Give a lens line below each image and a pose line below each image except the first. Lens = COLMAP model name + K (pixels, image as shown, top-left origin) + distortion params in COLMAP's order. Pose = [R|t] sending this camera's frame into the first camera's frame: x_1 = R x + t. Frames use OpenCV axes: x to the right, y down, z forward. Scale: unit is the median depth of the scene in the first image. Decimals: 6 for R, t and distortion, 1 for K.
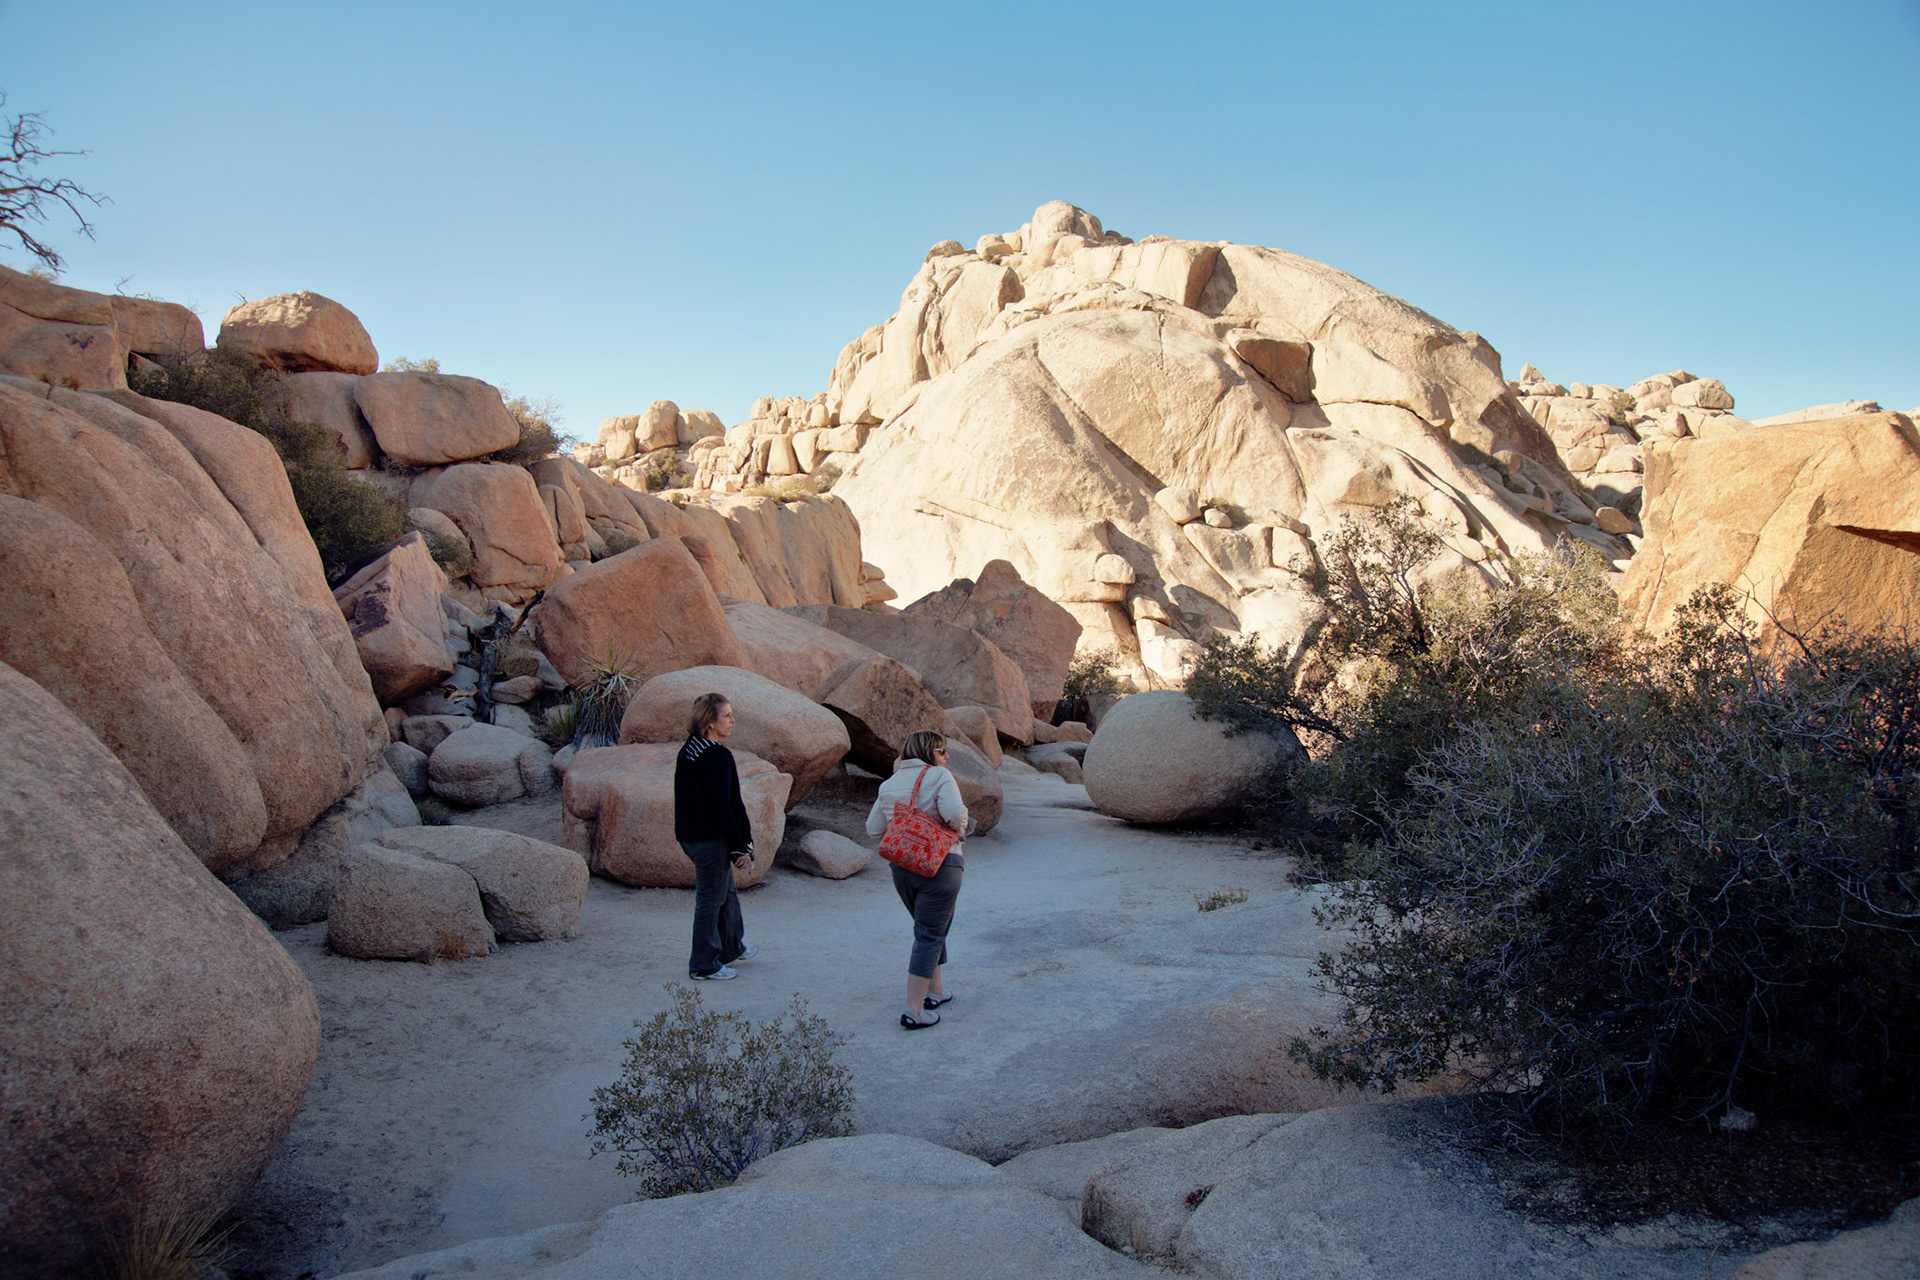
lens RADIAL K [[1336.3, 0, 958.6], [0, 1336.3, 651.6], [0, 0, 1]] dist [-0.142789, 0.110870]
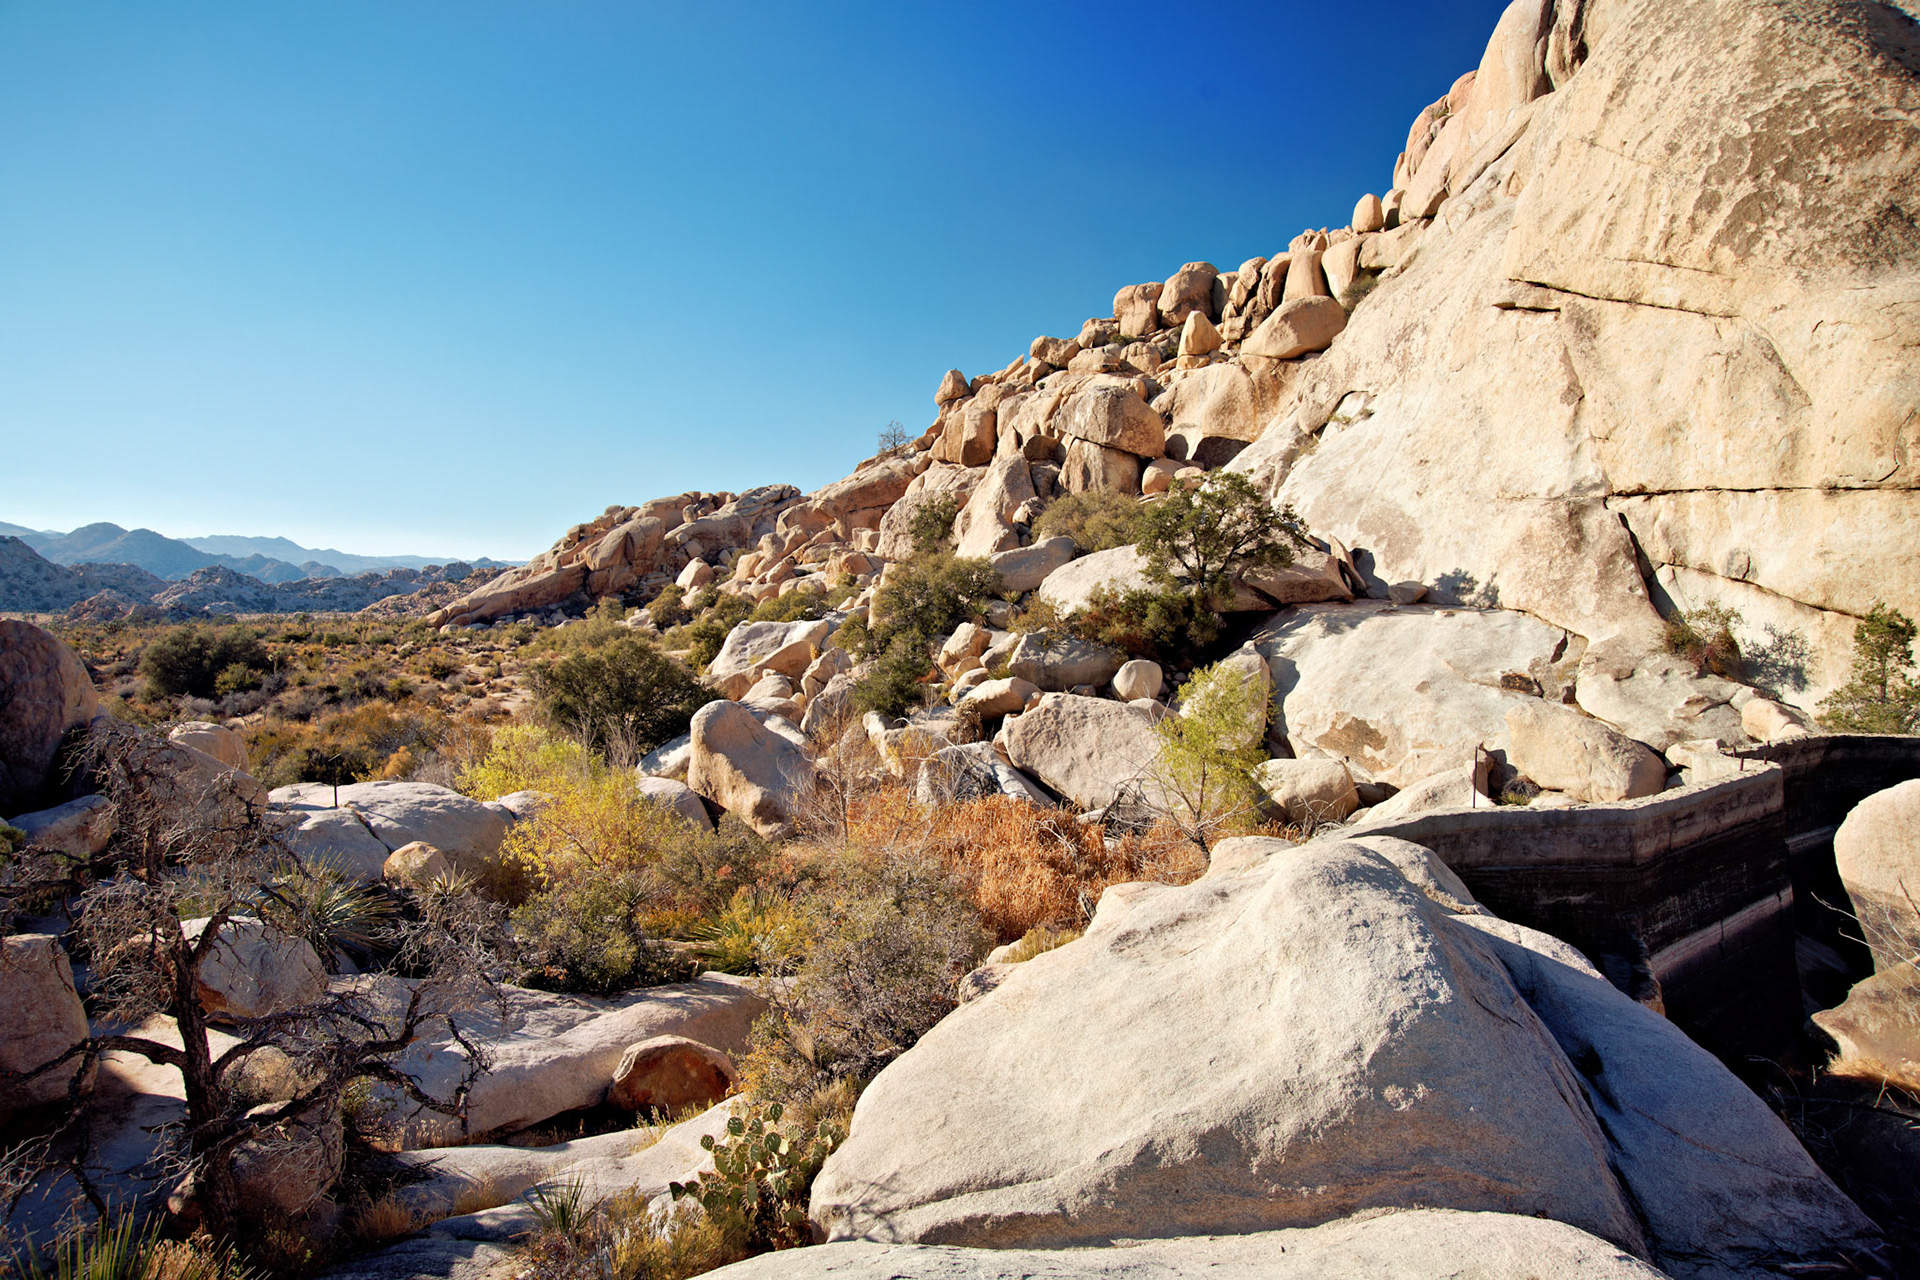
lens RADIAL K [[1336.3, 0, 958.6], [0, 1336.3, 651.6], [0, 0, 1]] dist [-0.142789, 0.110870]
pose [[0.895102, 0.067072, -0.440787, 0.007664], [-0.047390, 0.997332, 0.055523, -0.001171], [0.443336, -0.028810, 0.895893, 0.546318]]
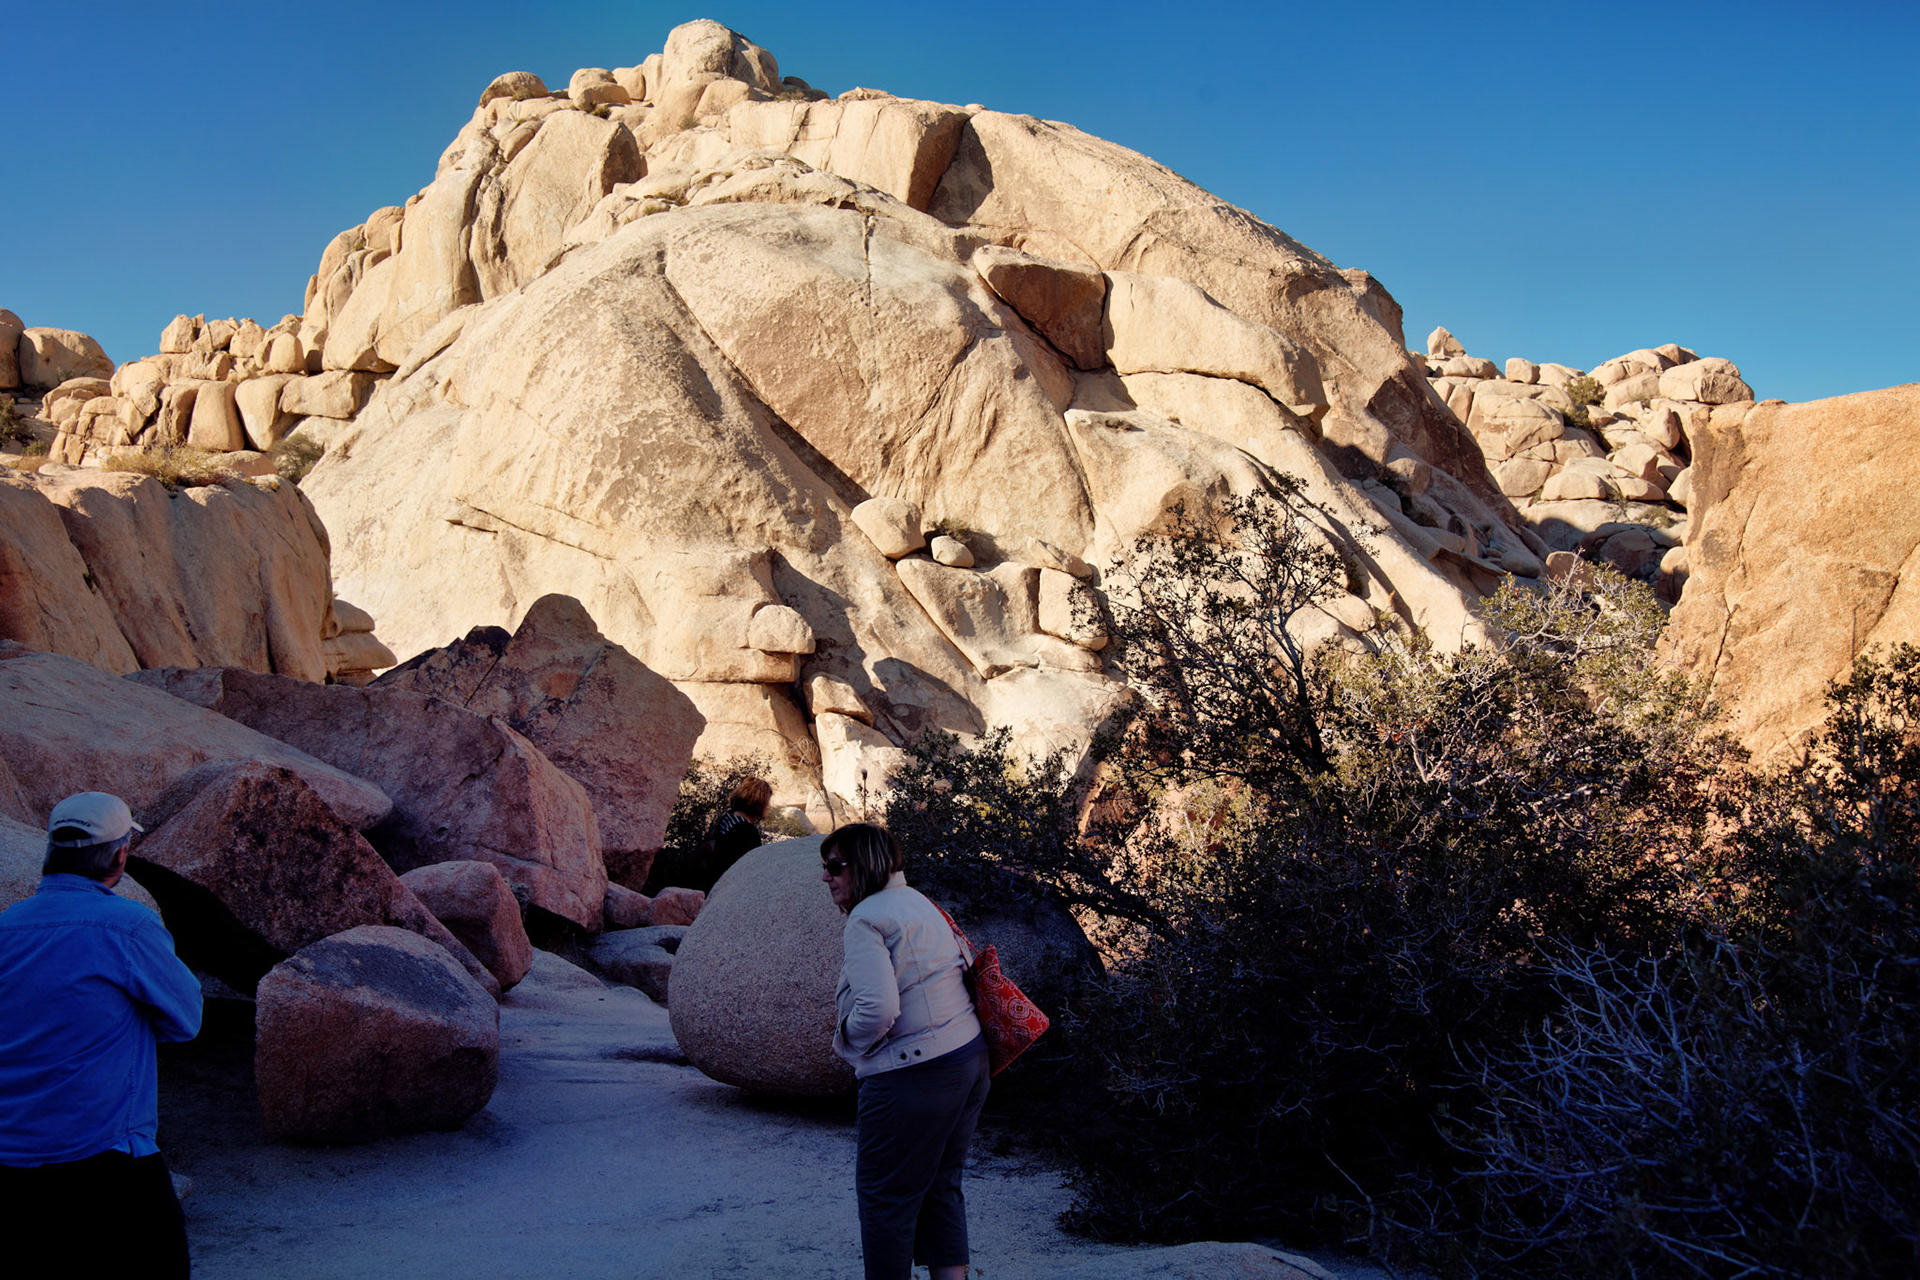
lens RADIAL K [[2168.1, 0, 960.0], [0, 2168.1, 640.0], [0, 0, 1]] dist [0.023752, 0.215534]
pose [[0.980414, 0.028242, 0.194914, 0.003803], [-0.016932, 0.998088, -0.059446, 0.000226], [-0.196220, 0.054981, 0.979017, 0.016071]]
